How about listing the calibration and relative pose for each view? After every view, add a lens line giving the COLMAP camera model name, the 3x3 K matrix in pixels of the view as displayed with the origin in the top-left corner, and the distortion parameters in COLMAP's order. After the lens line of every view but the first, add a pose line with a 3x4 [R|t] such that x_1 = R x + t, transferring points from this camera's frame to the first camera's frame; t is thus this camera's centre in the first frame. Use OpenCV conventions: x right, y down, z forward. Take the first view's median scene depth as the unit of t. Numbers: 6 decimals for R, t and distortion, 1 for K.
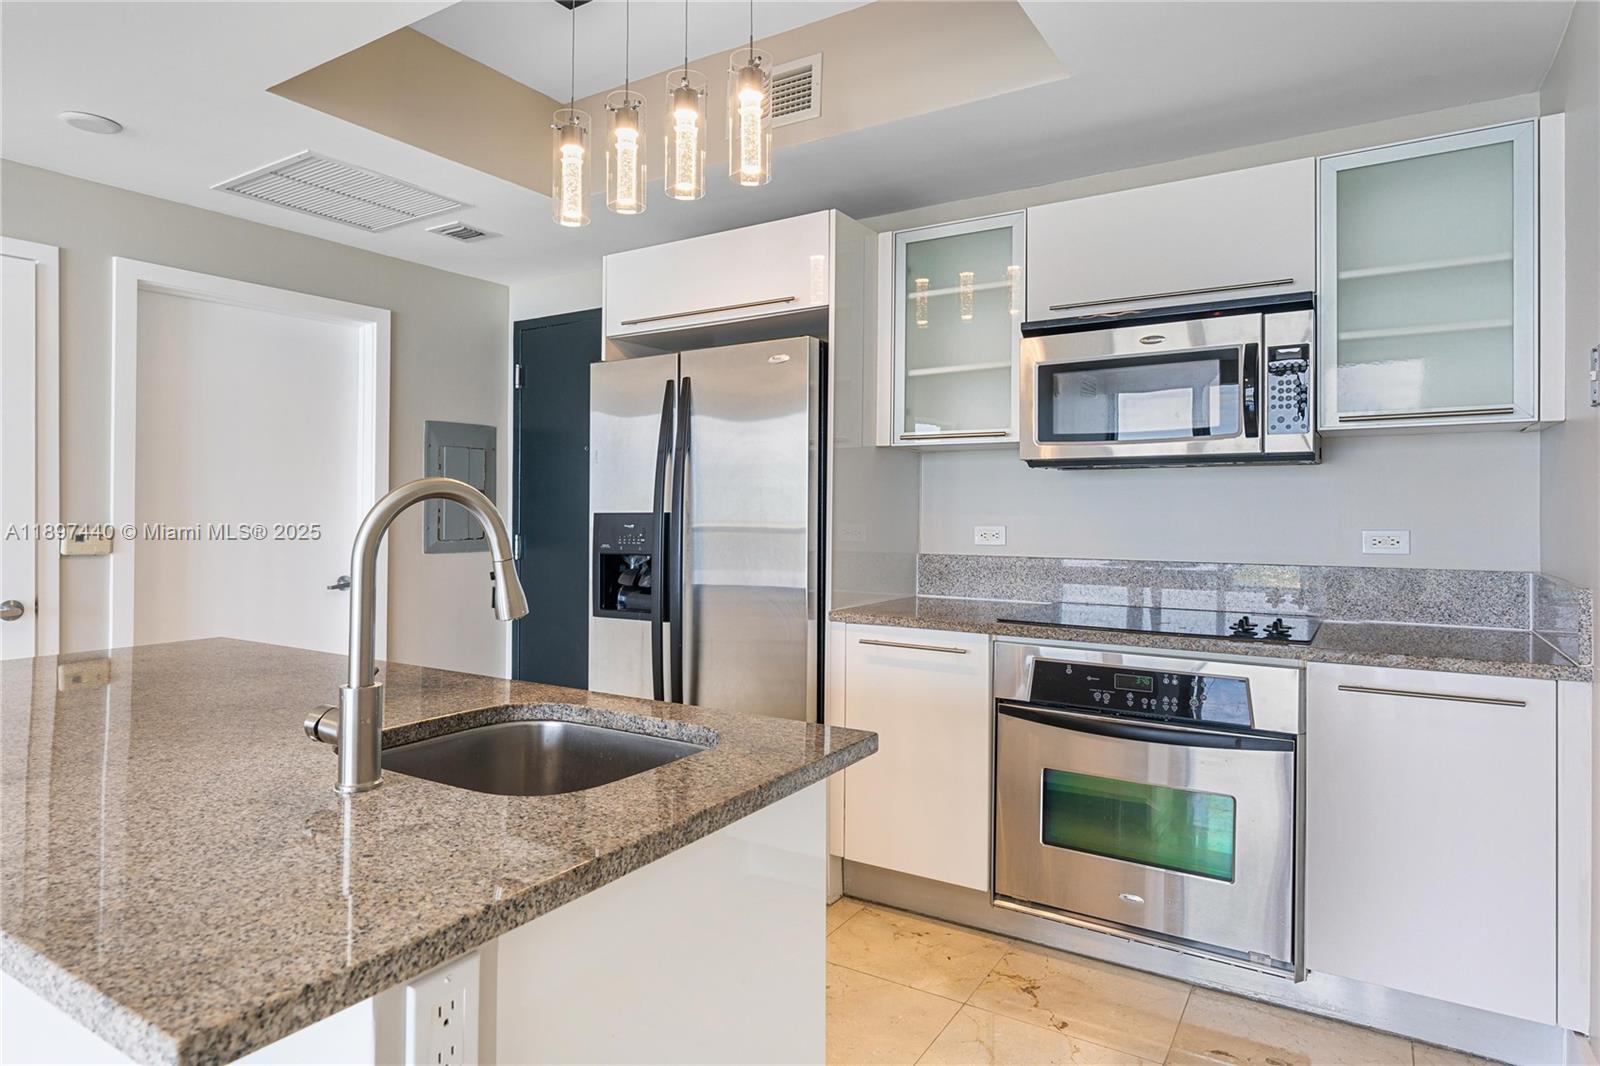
lens RADIAL K [[906.7, 0, 773.0], [0, 906.7, 512.5], [0, 0, 1]] dist [-0.003548, -0.004601]
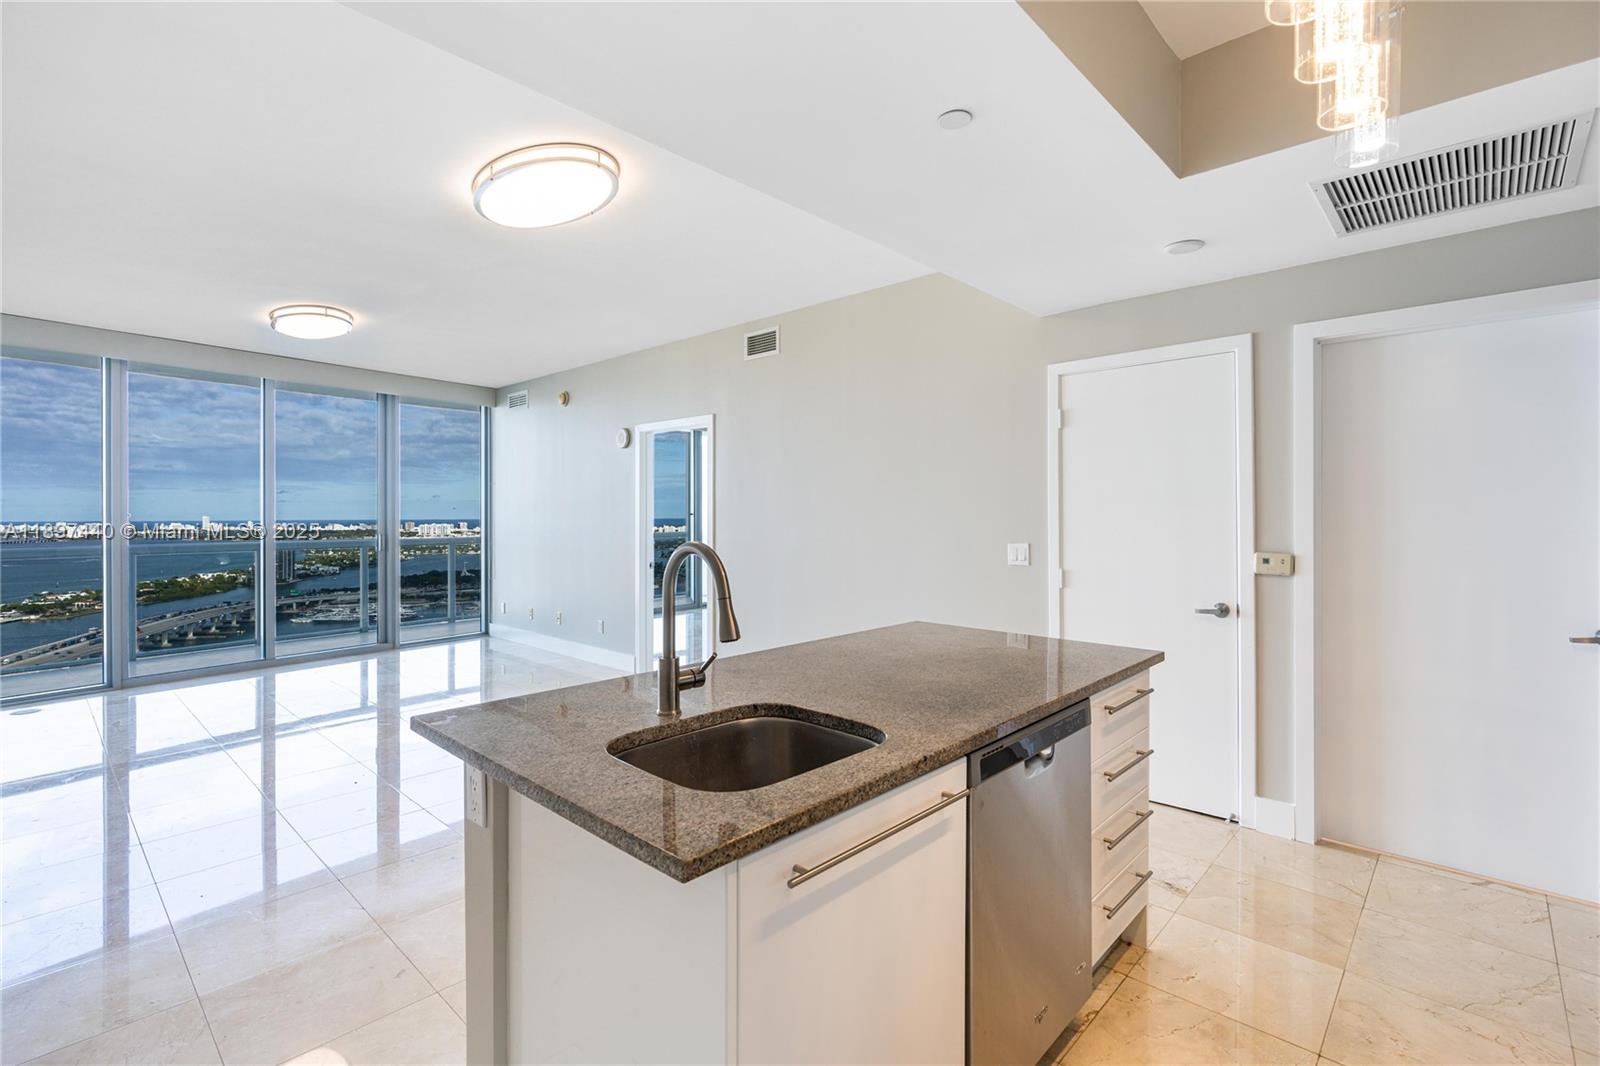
lens RADIAL K [[741.7, 0, 806.1], [0, 741.7, 522.5], [0, 0, 1]] dist [-0.012622, 0.003193]
pose [[-0.169044, 0.013088, -0.985522, 0.337146], [-0.006739, 0.999873, 0.014434, -0.034658], [0.985585, 0.009081, -0.168935, 0.542711]]
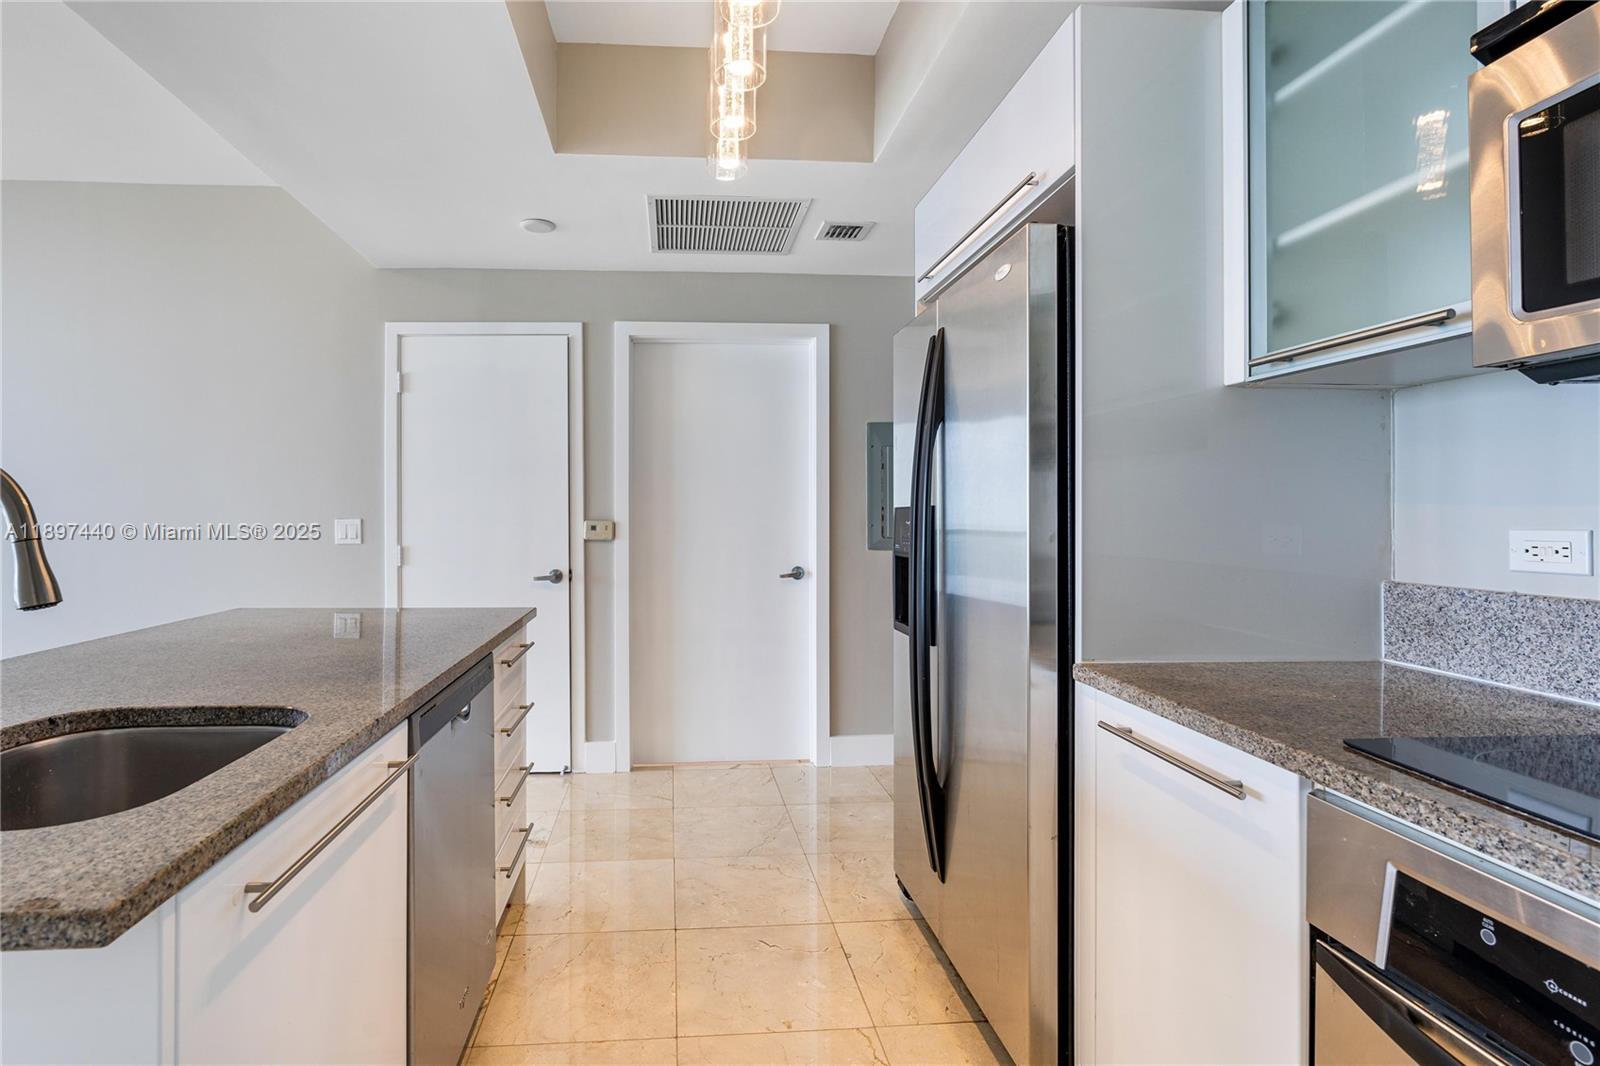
lens RADIAL K [[761.4, 0, 733.1], [0, 761.4, 512.7], [0, 0, 1]] dist [-0.005476, 0.002398]
pose [[0.607300, -0.001505, -0.794471, 0.294937], [-0.003794, 0.999981, -0.004794, 0.009816], [0.794464, 0.005926, 0.607283, 0.452497]]
